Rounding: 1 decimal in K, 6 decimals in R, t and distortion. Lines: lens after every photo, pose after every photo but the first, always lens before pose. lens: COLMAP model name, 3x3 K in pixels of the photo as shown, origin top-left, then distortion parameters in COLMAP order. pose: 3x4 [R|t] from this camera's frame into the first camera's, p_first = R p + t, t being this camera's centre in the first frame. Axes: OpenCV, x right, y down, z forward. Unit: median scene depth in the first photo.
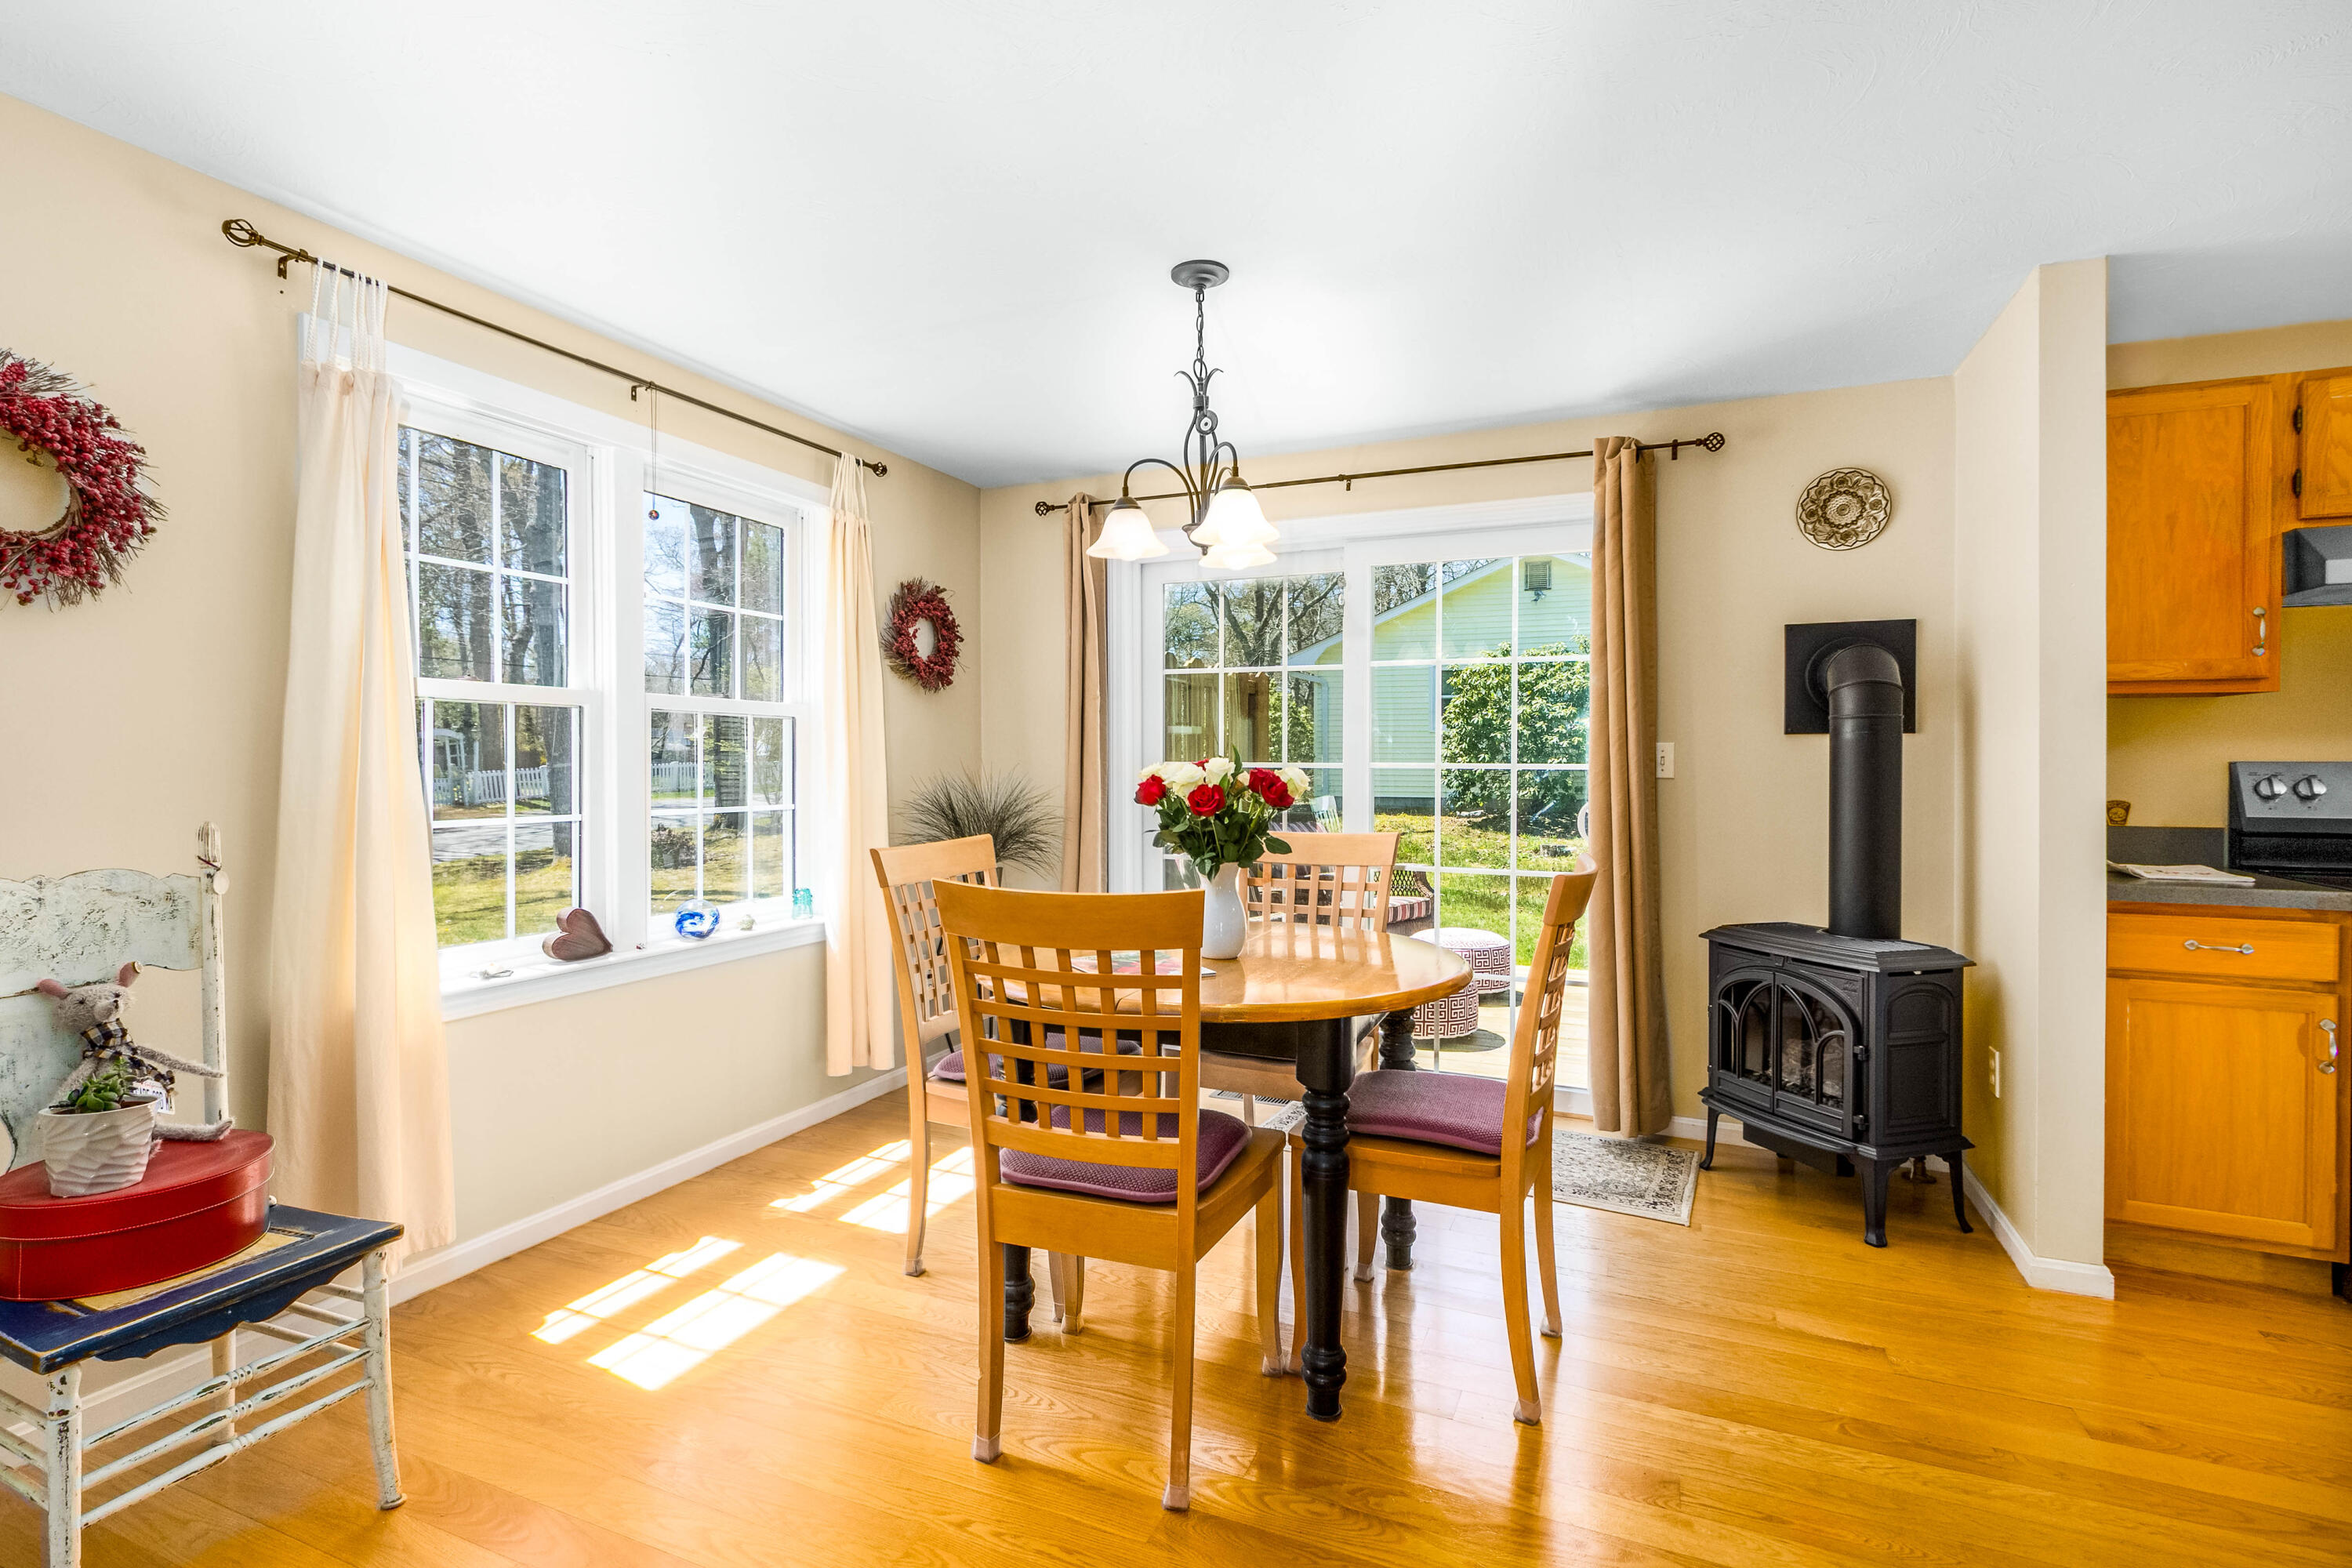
lens RADIAL K [[1105.4, 0, 1155.6], [0, 1105.4, 770.9], [0, 0, 1]] dist [0.004922, -0.000307]
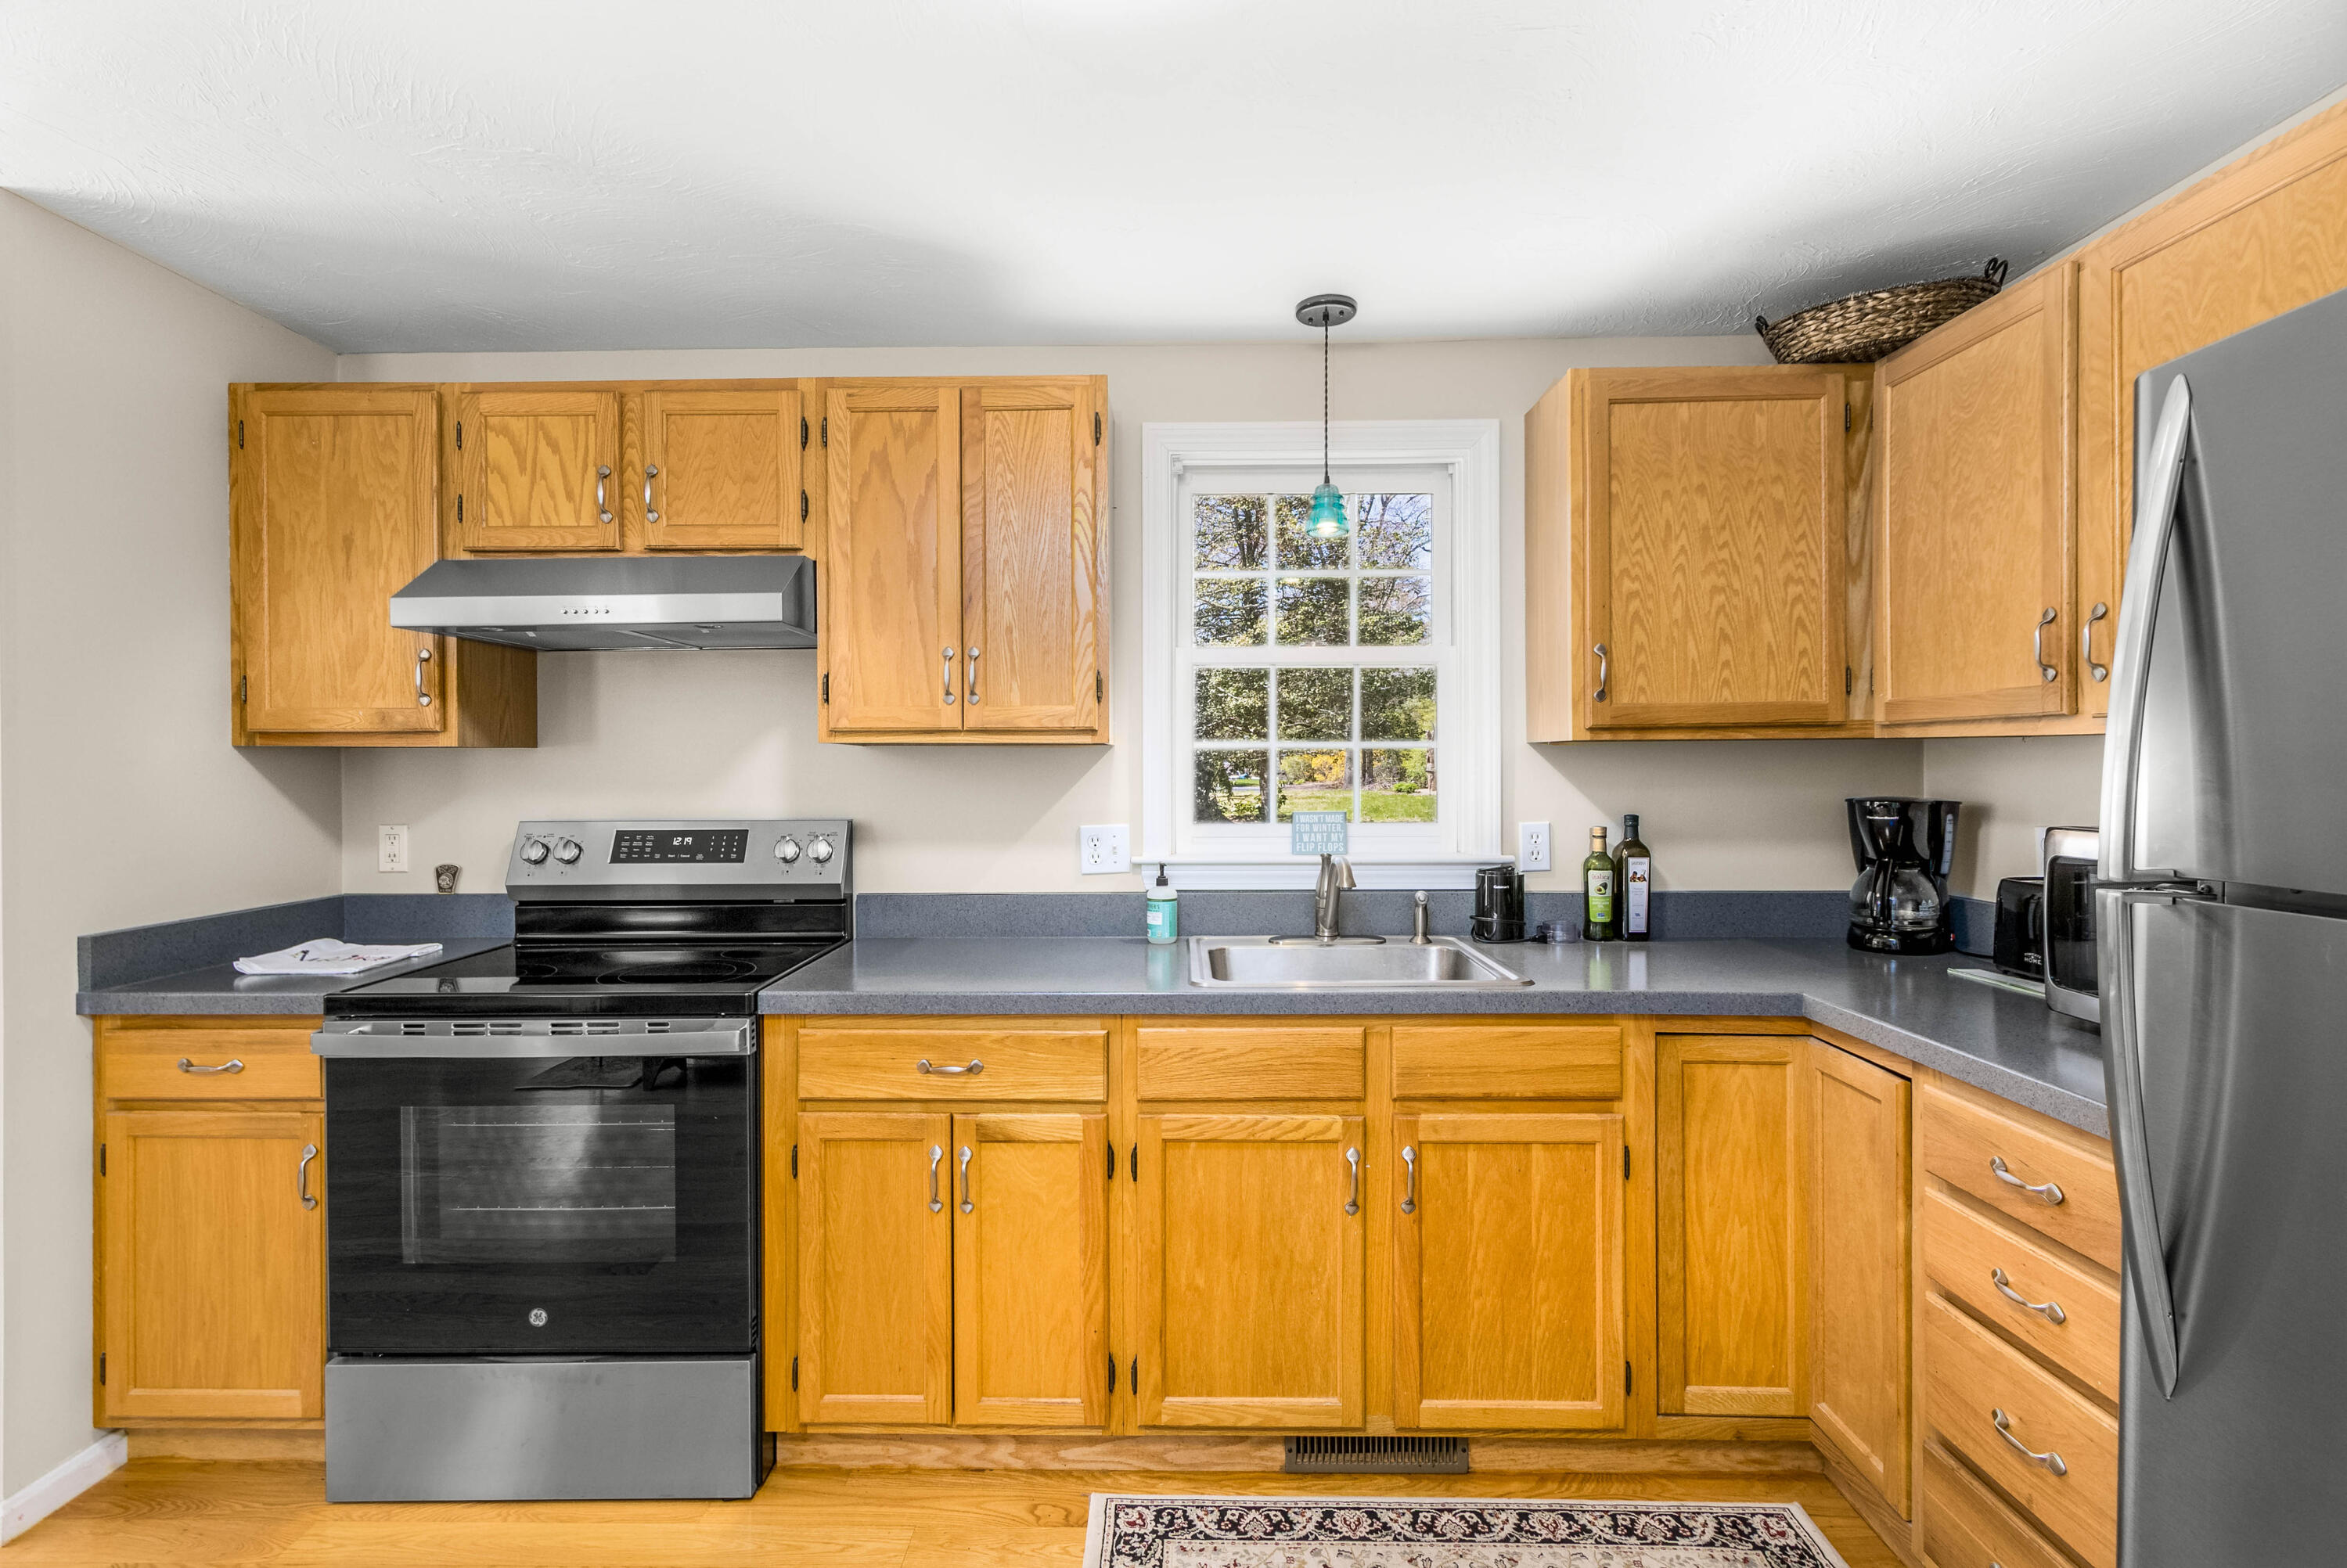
lens RADIAL K [[1103.0, 0, 1153.1], [0, 1103.0, 770.9], [0, 0, 1]] dist [0.004922, -0.000307]
pose [[0.921900, -0.006981, 0.387366, 1.163044], [0.009446, 0.999945, -0.004459, -0.042714], [-0.387314, 0.007770, 0.921915, -0.015255]]
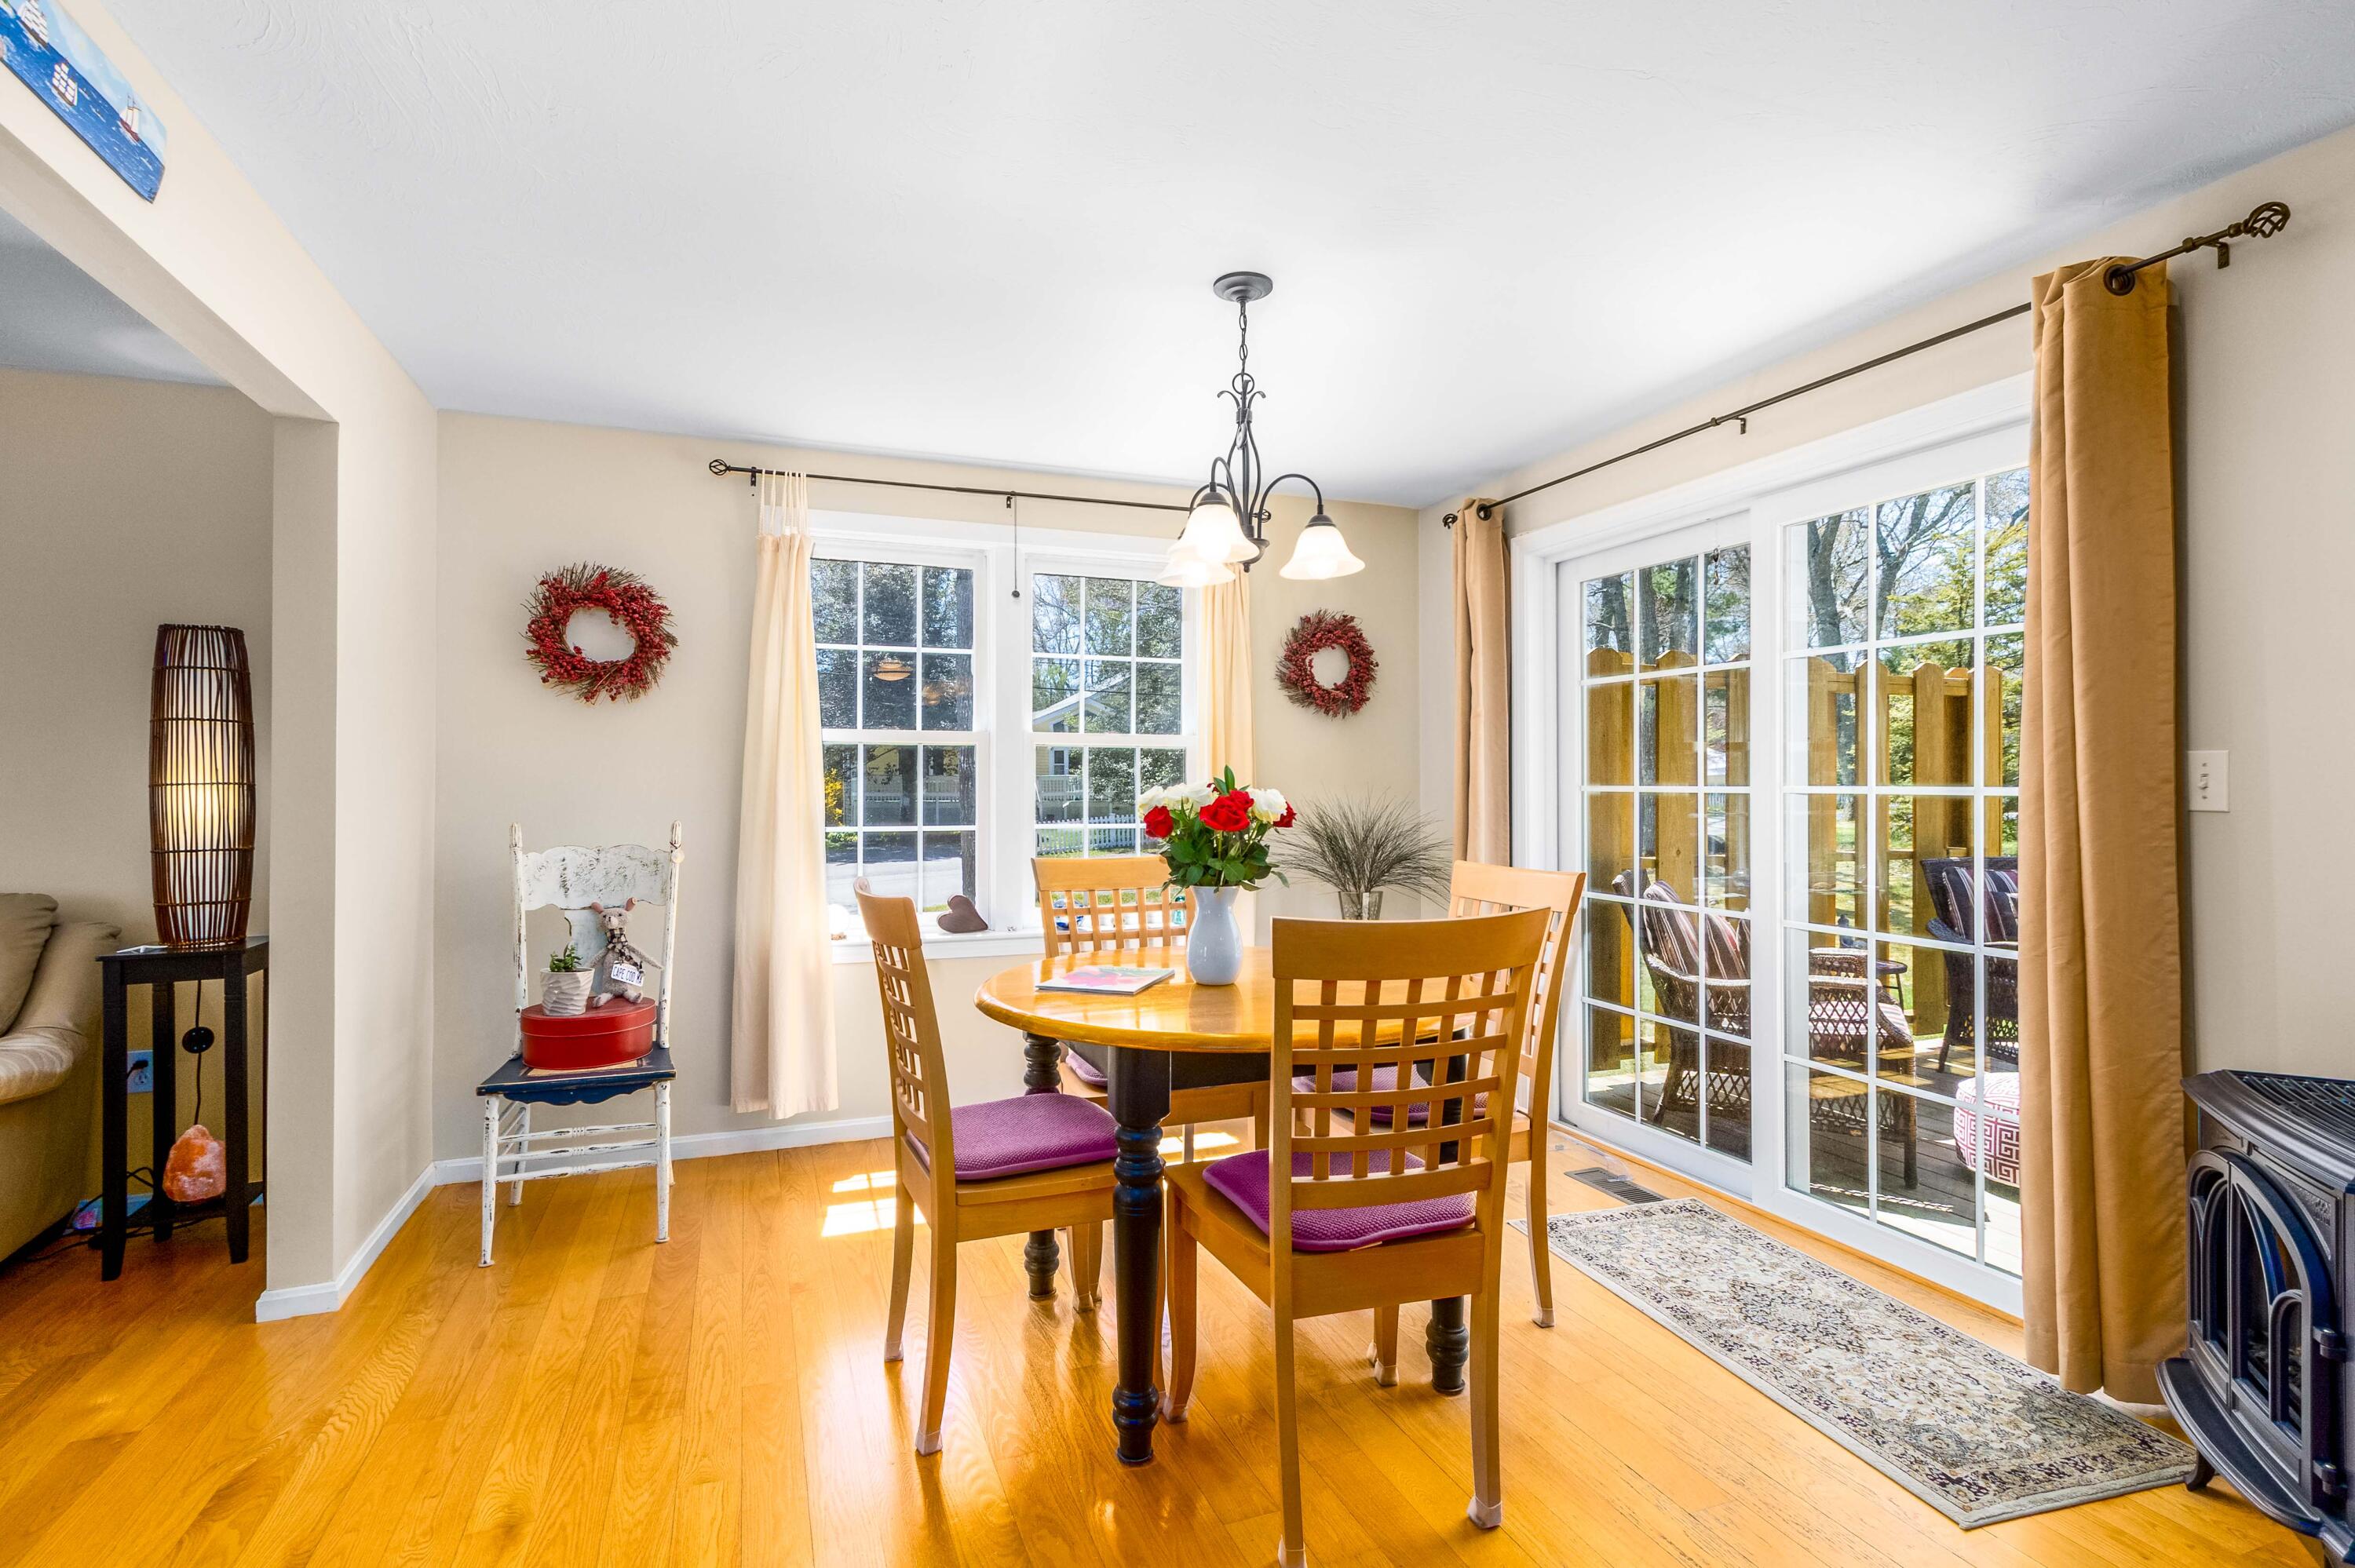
lens RADIAL K [[1100.0, 0, 1159.5], [0, 1100.0, 787.8], [0, 0, 1]] dist [0.006733, 0.001152]
pose [[0.701159, 0.000470, -0.713005, 0.631132], [-0.006097, 0.999967, -0.005337, 0.000202], [0.712979, 0.008089, 0.701139, 0.244973]]
